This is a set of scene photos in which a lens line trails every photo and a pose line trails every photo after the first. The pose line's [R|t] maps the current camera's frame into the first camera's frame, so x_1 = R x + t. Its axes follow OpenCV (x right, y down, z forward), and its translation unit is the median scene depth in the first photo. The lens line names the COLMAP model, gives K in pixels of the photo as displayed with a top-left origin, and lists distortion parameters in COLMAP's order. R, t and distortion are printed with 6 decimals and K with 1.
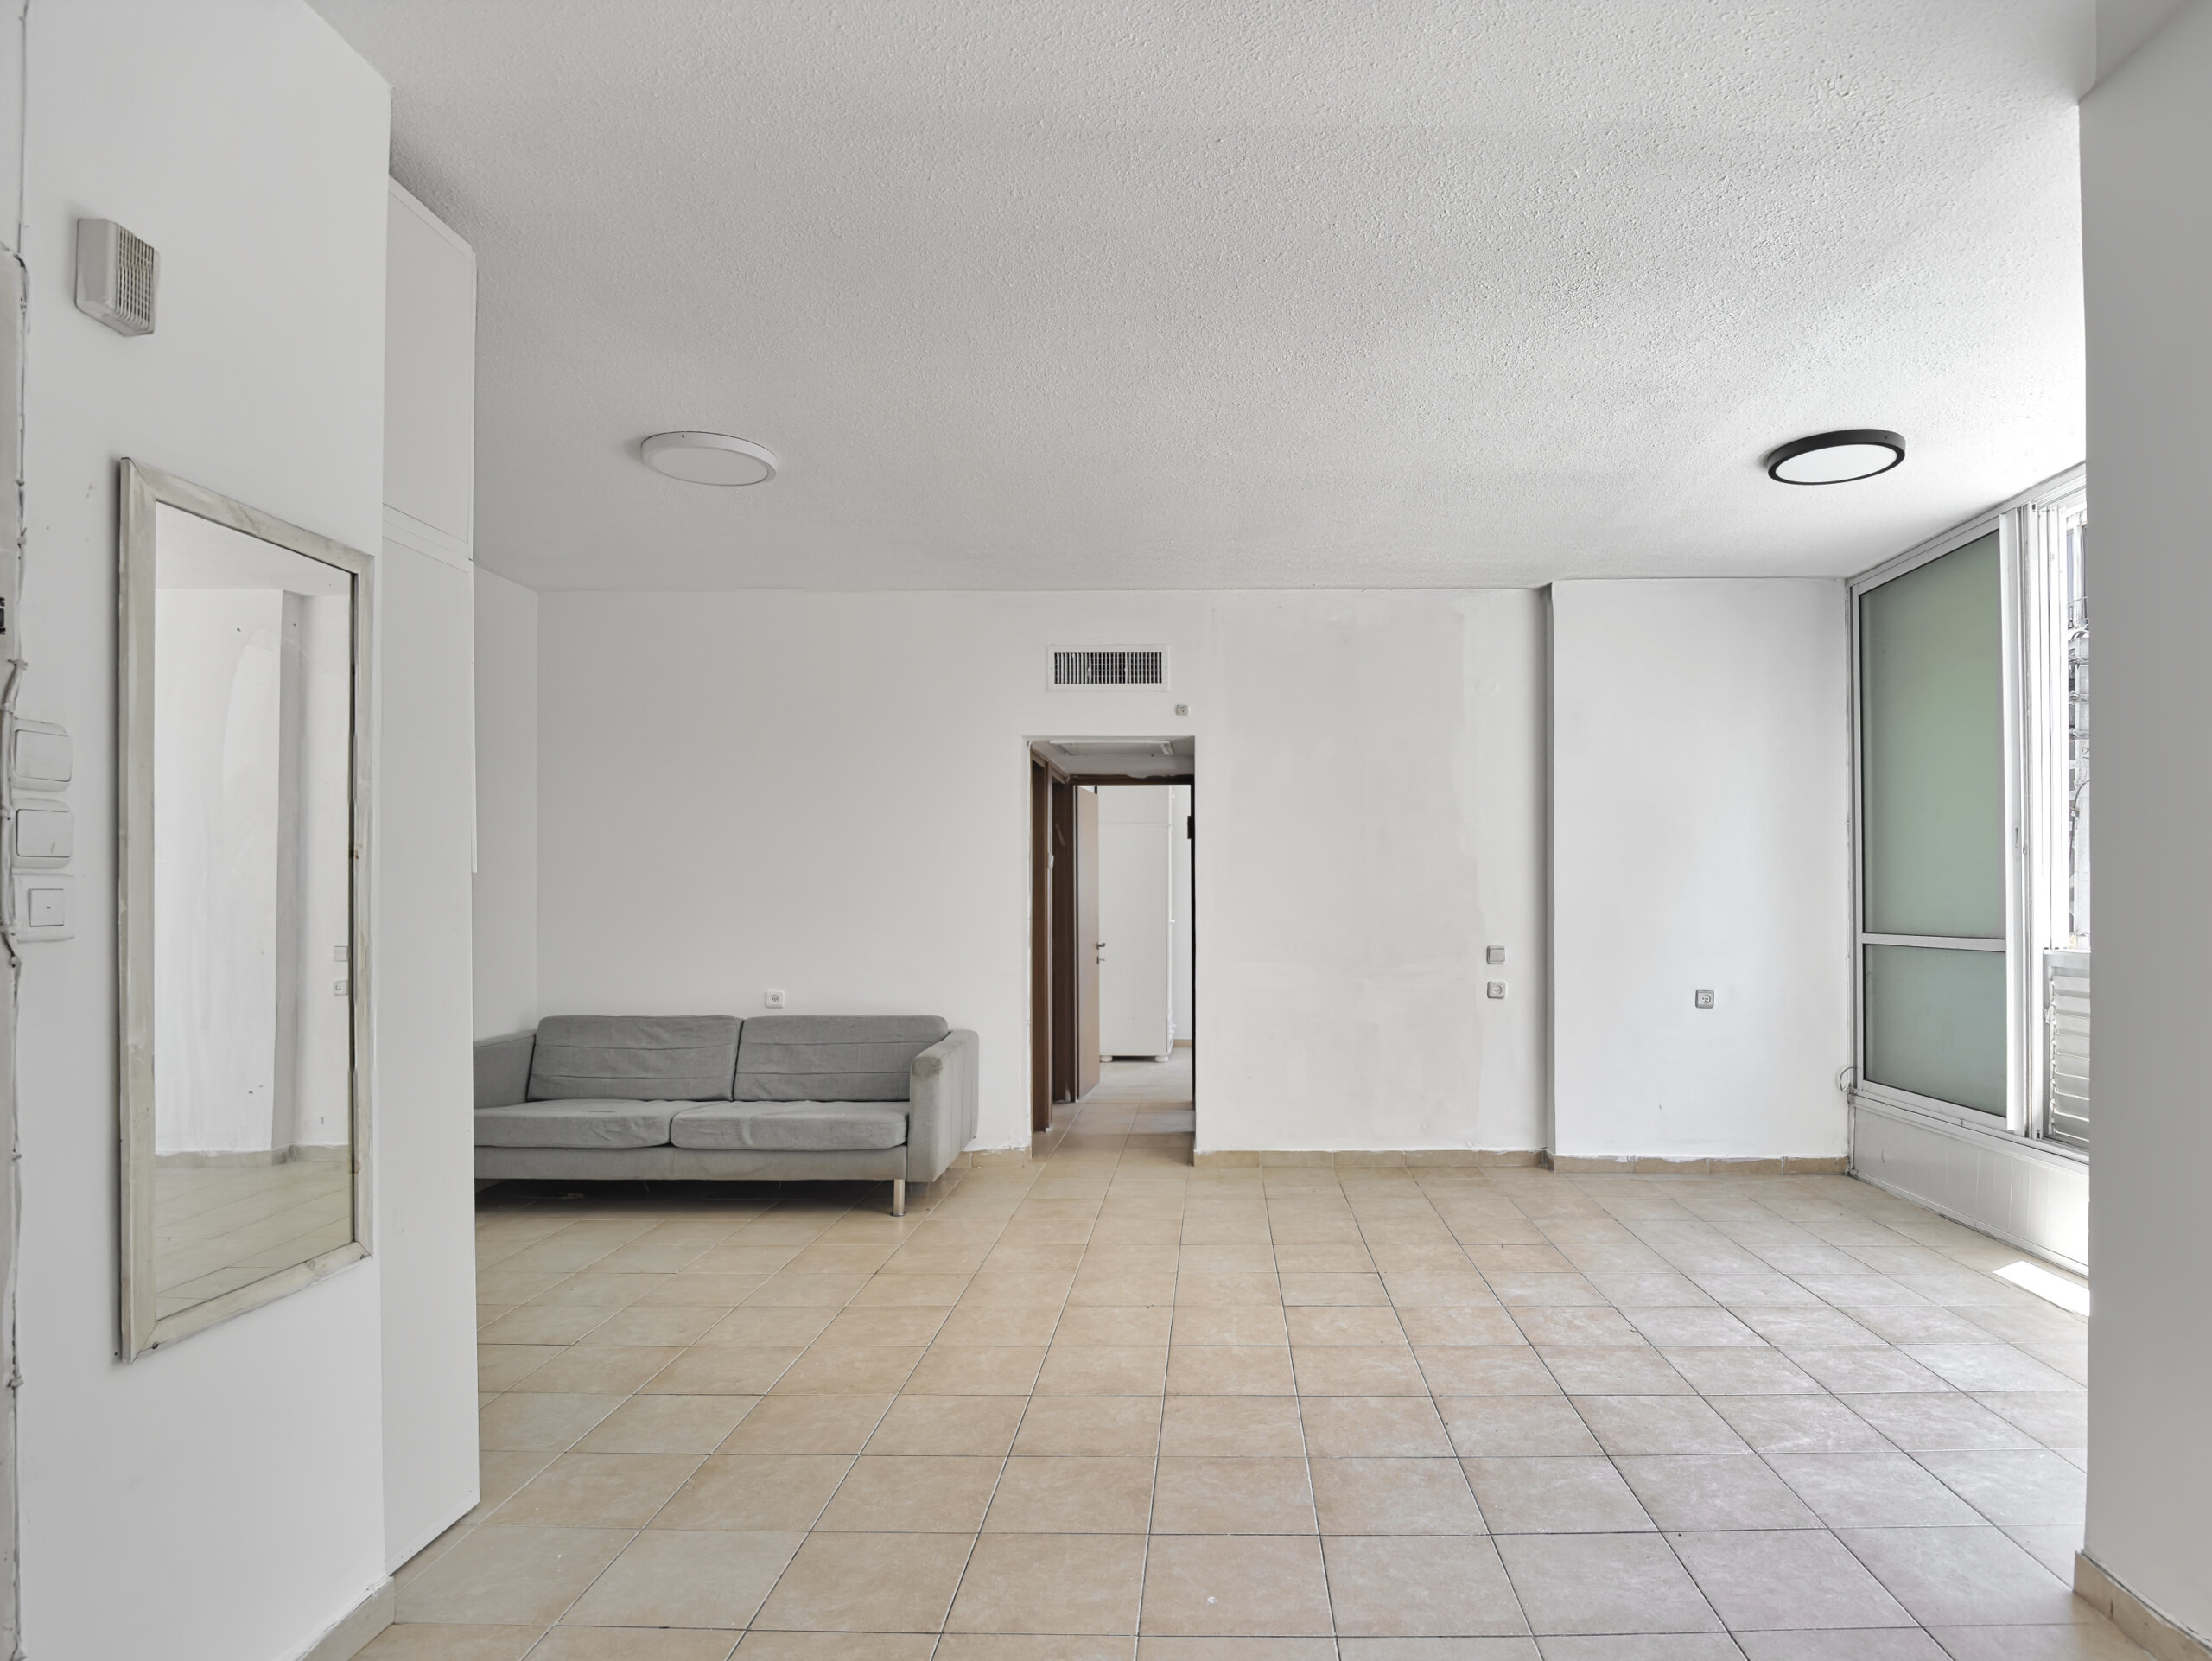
lens RADIAL K [[1233.3, 0, 1202.6], [0, 1233.3, 897.7], [0, 0, 1]] dist [0.019647, -0.042345]
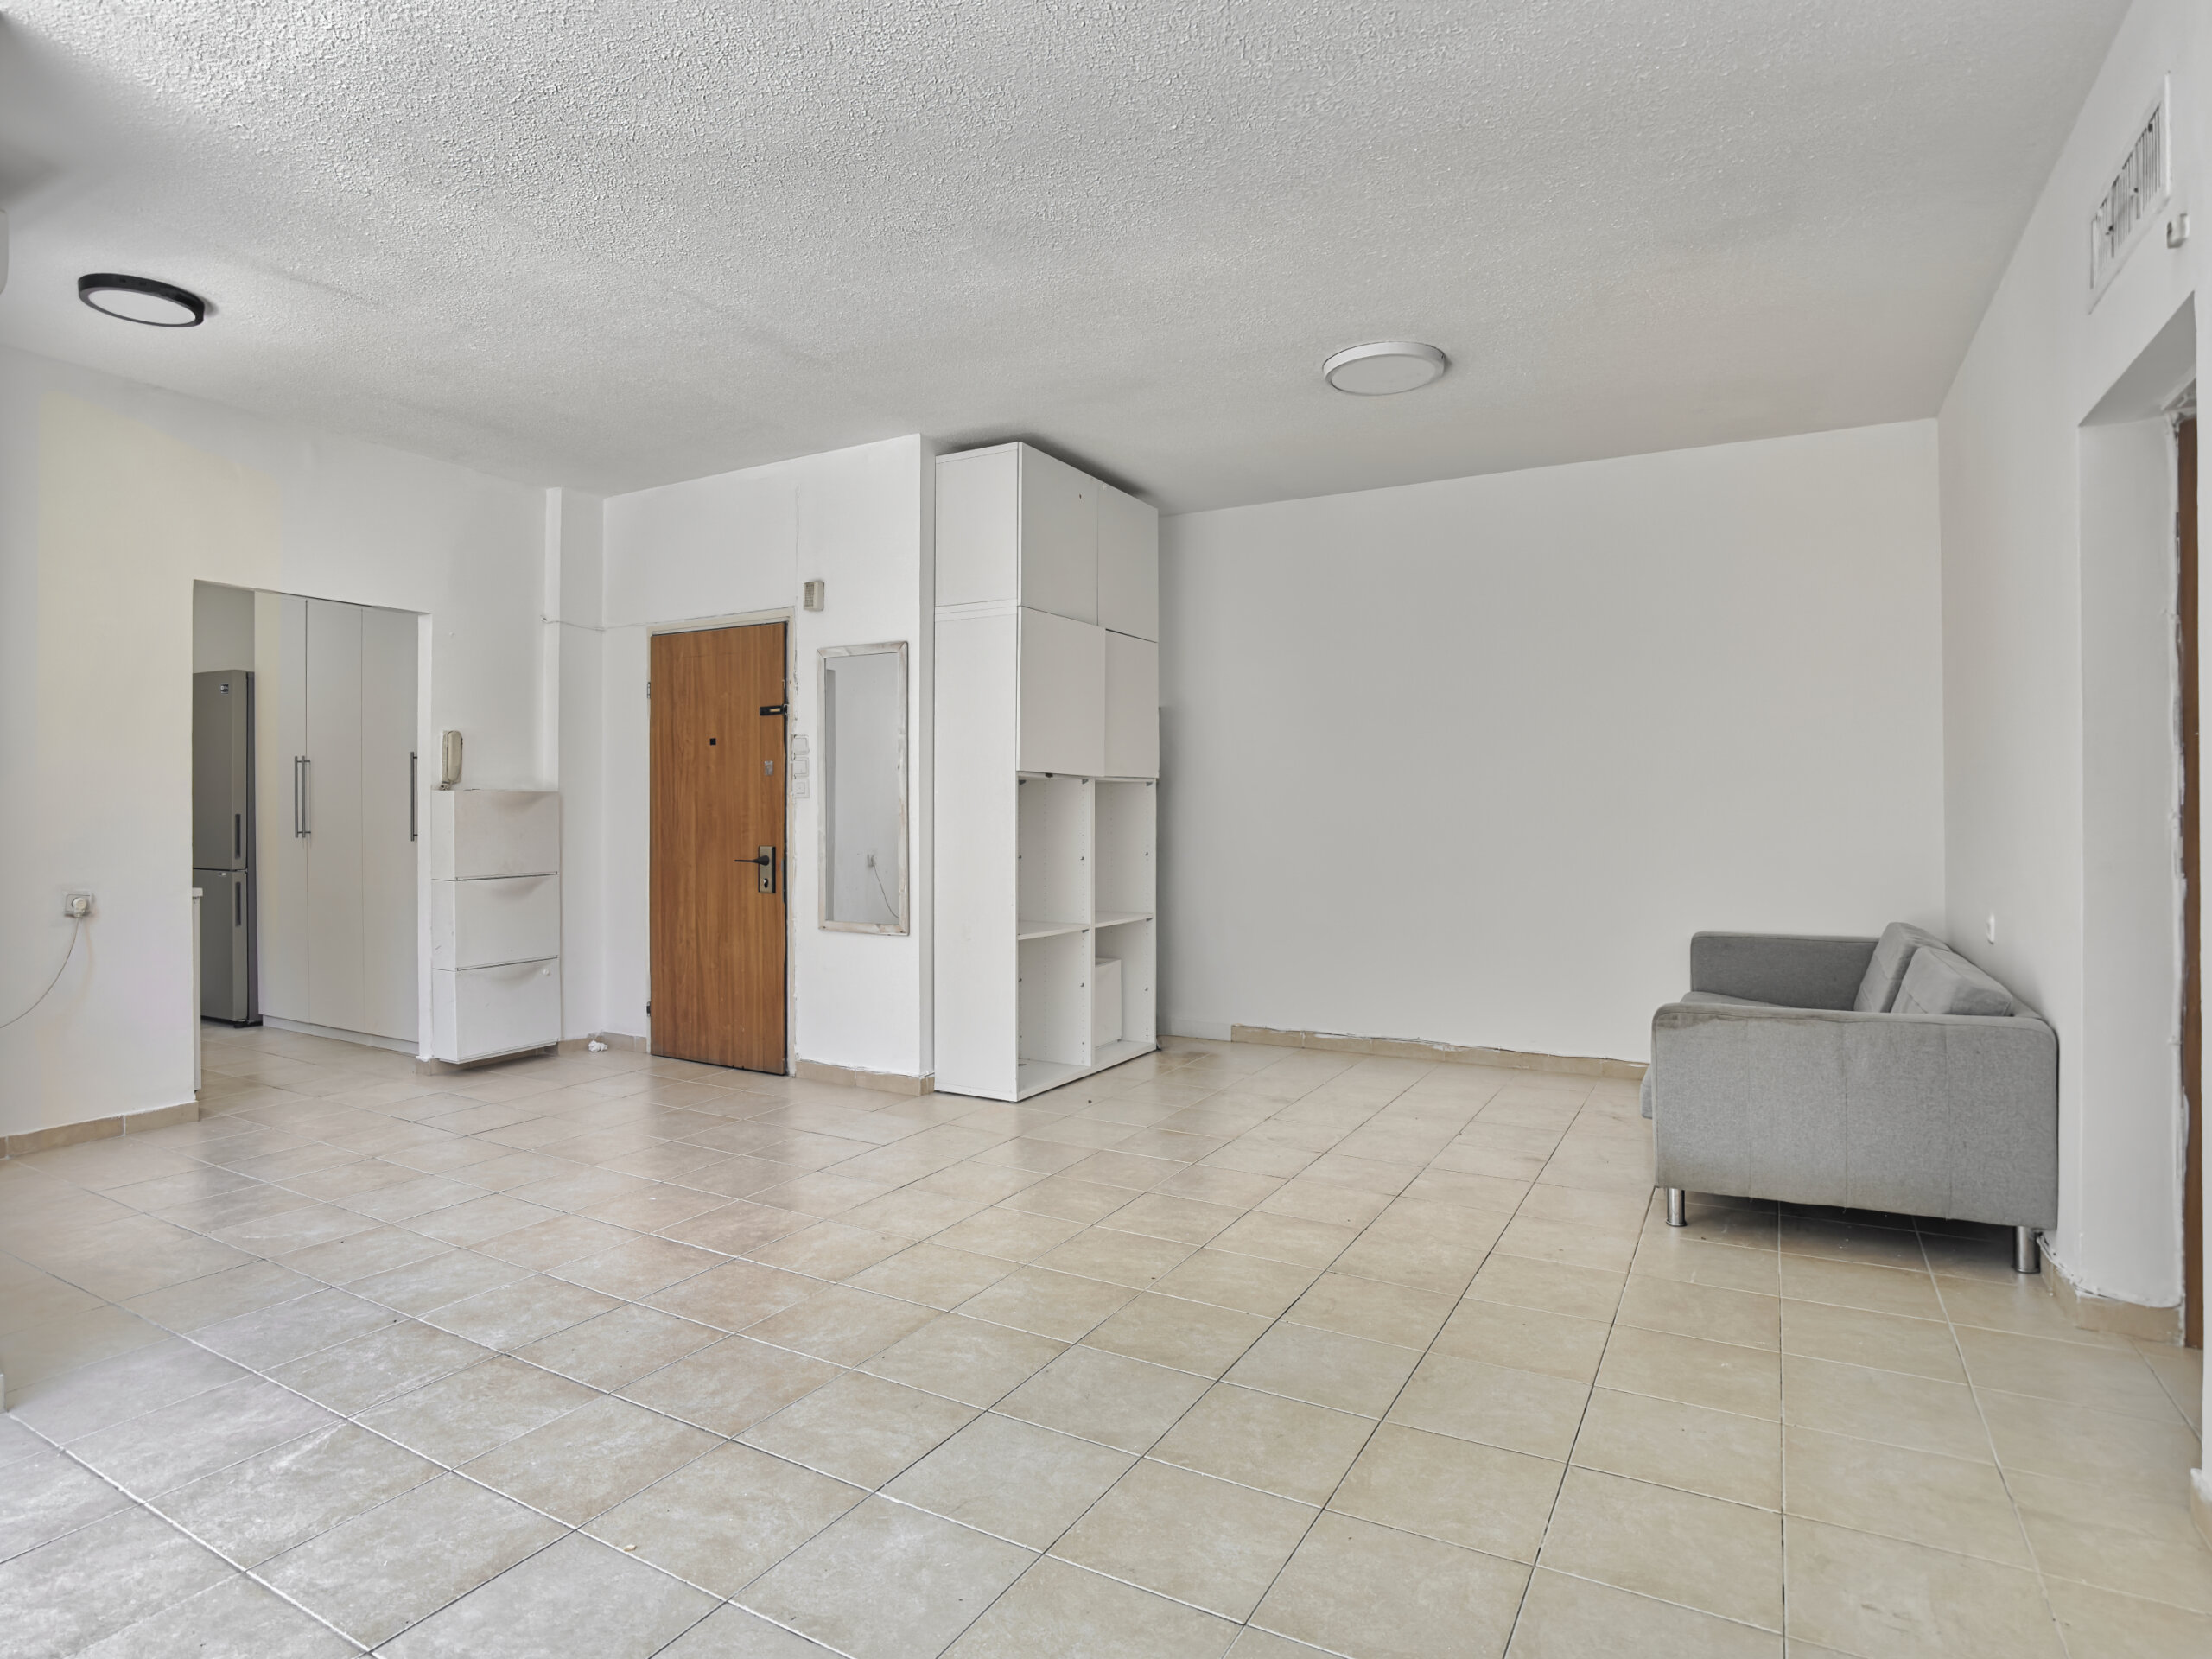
lens RADIAL K [[1205.0, 0, 1087.6], [0, 1205.0, 872.5], [0, 0, 1]] dist [-0.093274, 0.042635]
pose [[-0.480224, 0.044302, -0.876026, 0.688853], [-0.001430, 0.998683, 0.051289, 0.030324], [0.877145, 0.025883, -0.479528, 1.420484]]
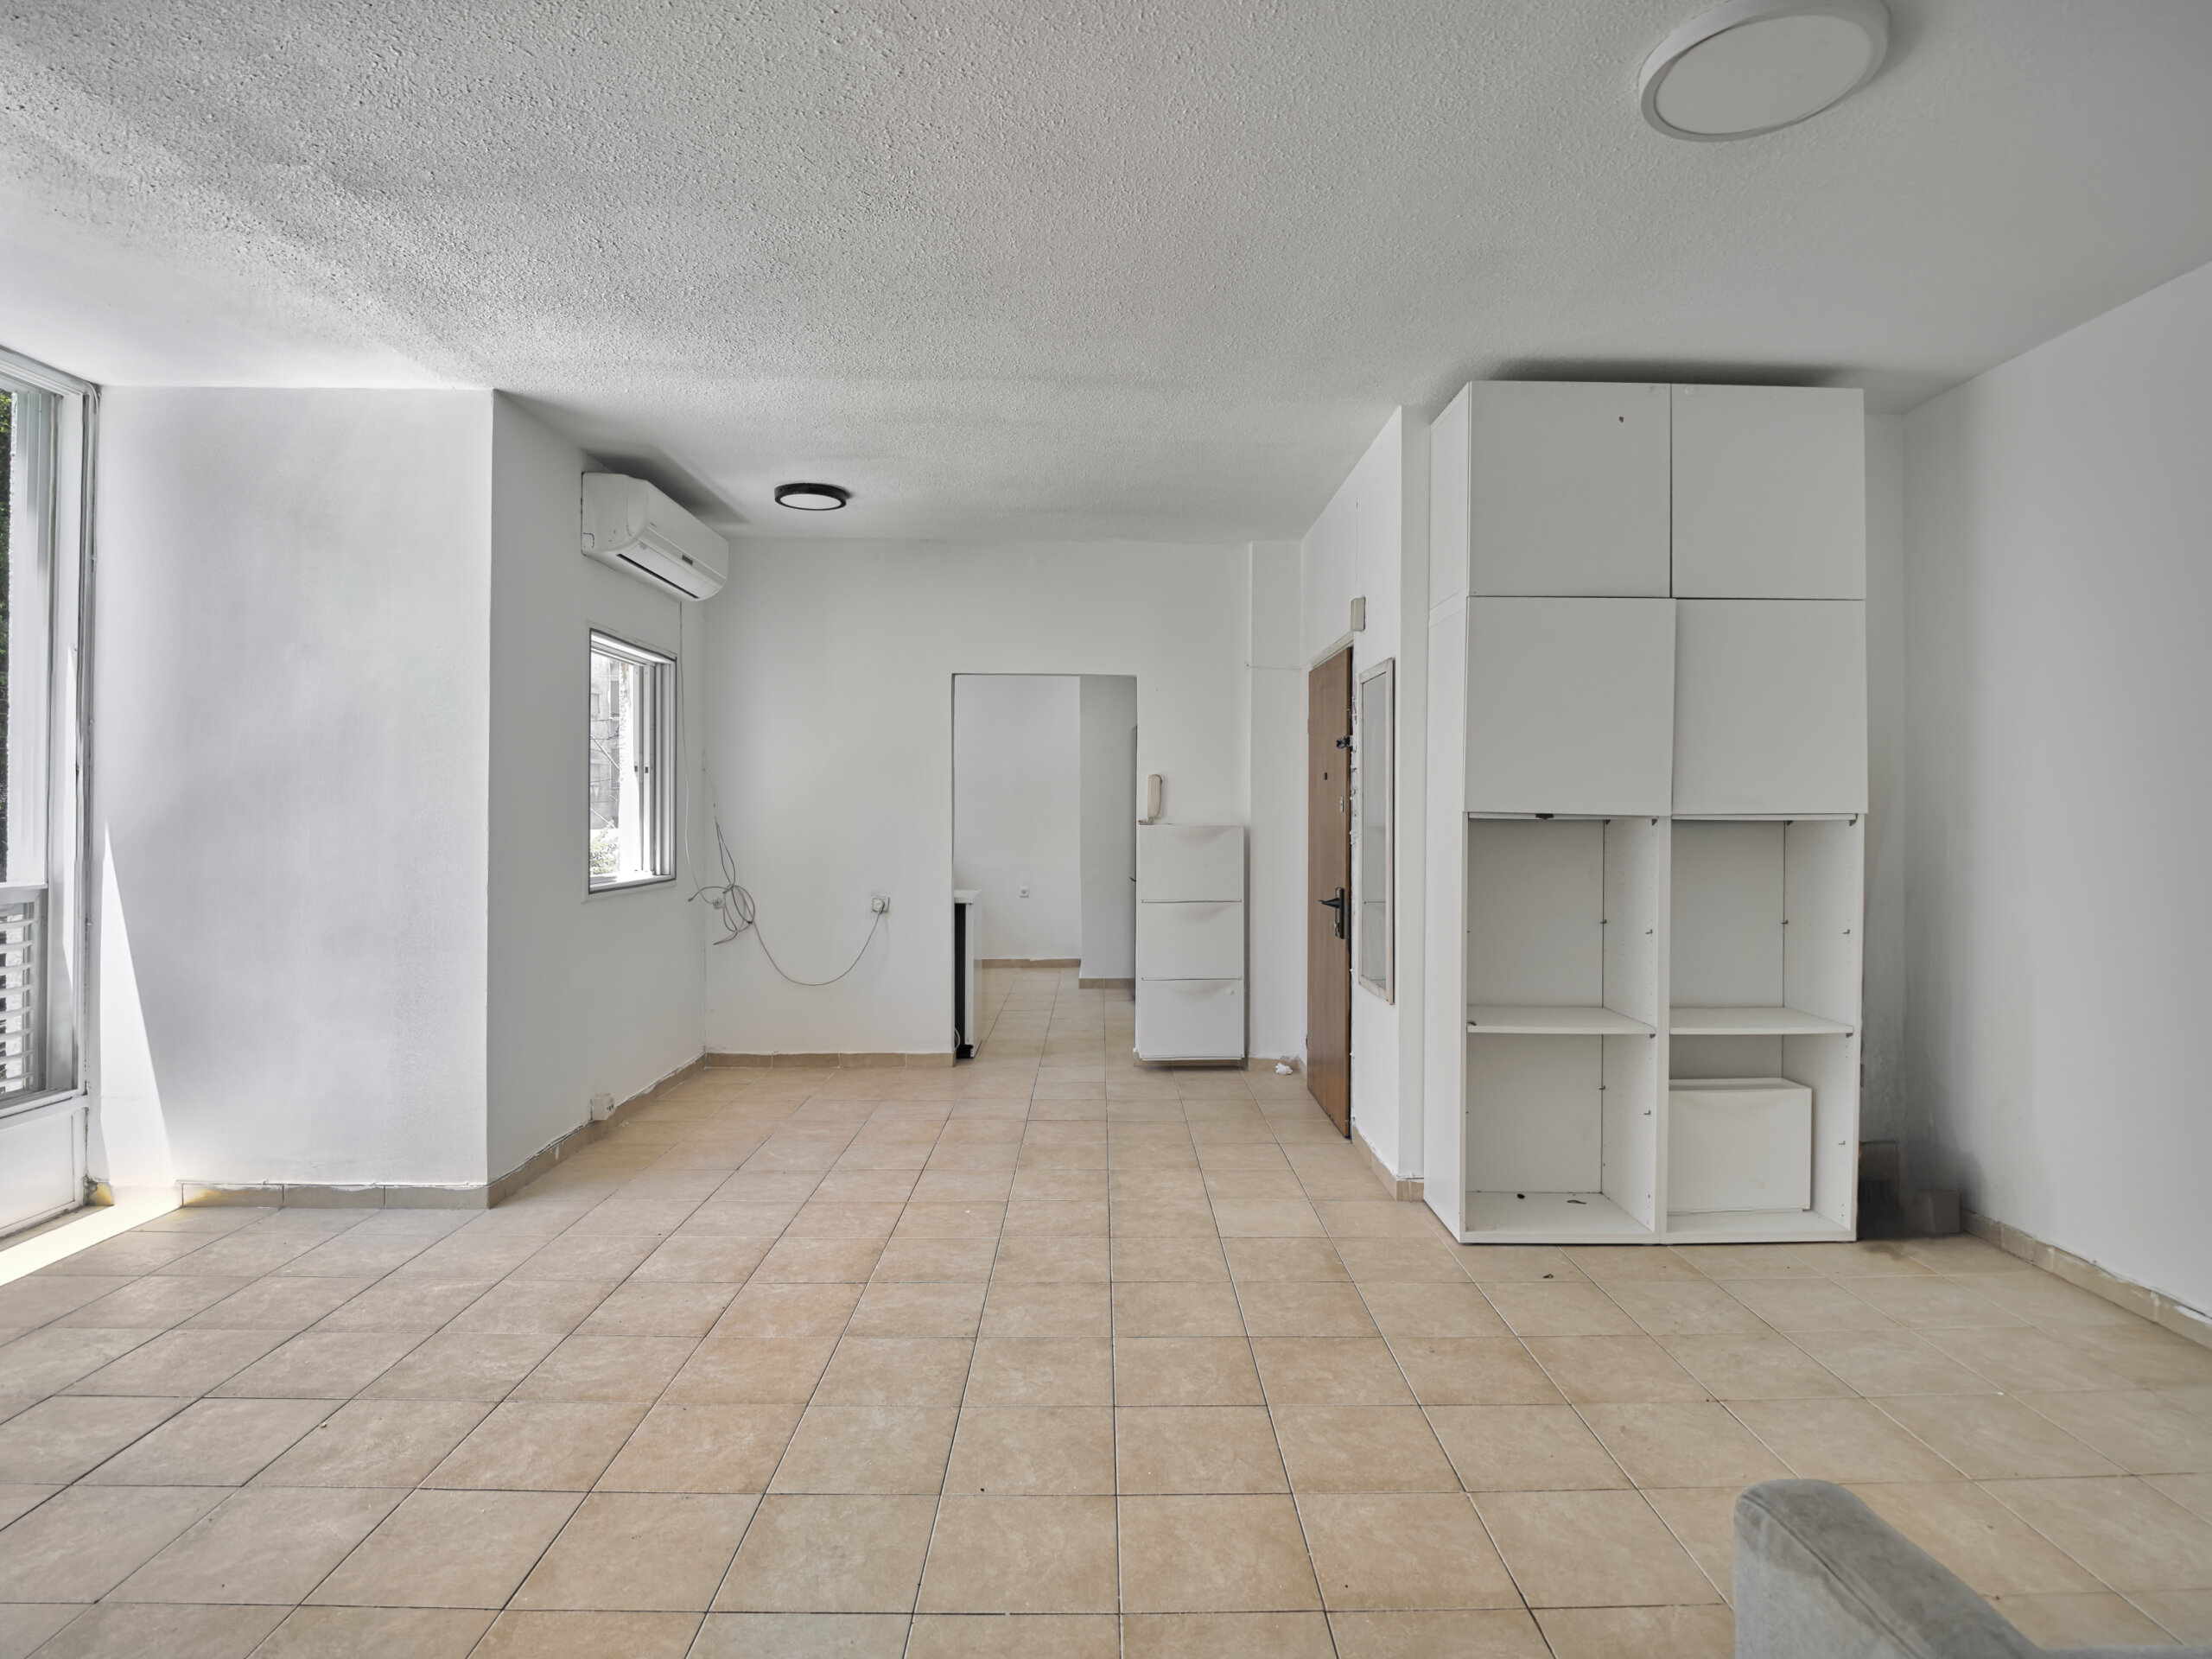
lens RADIAL K [[1162.0, 0, 1106.0], [0, 1162.0, 829.5], [0, 0, 1]] dist [0.000847, -0.020255]
pose [[-0.999797, -0.001737, -0.020069, -0.101300], [-0.002069, 0.999862, 0.016493, -0.014978], [0.020037, 0.016531, -0.999663, 1.696836]]
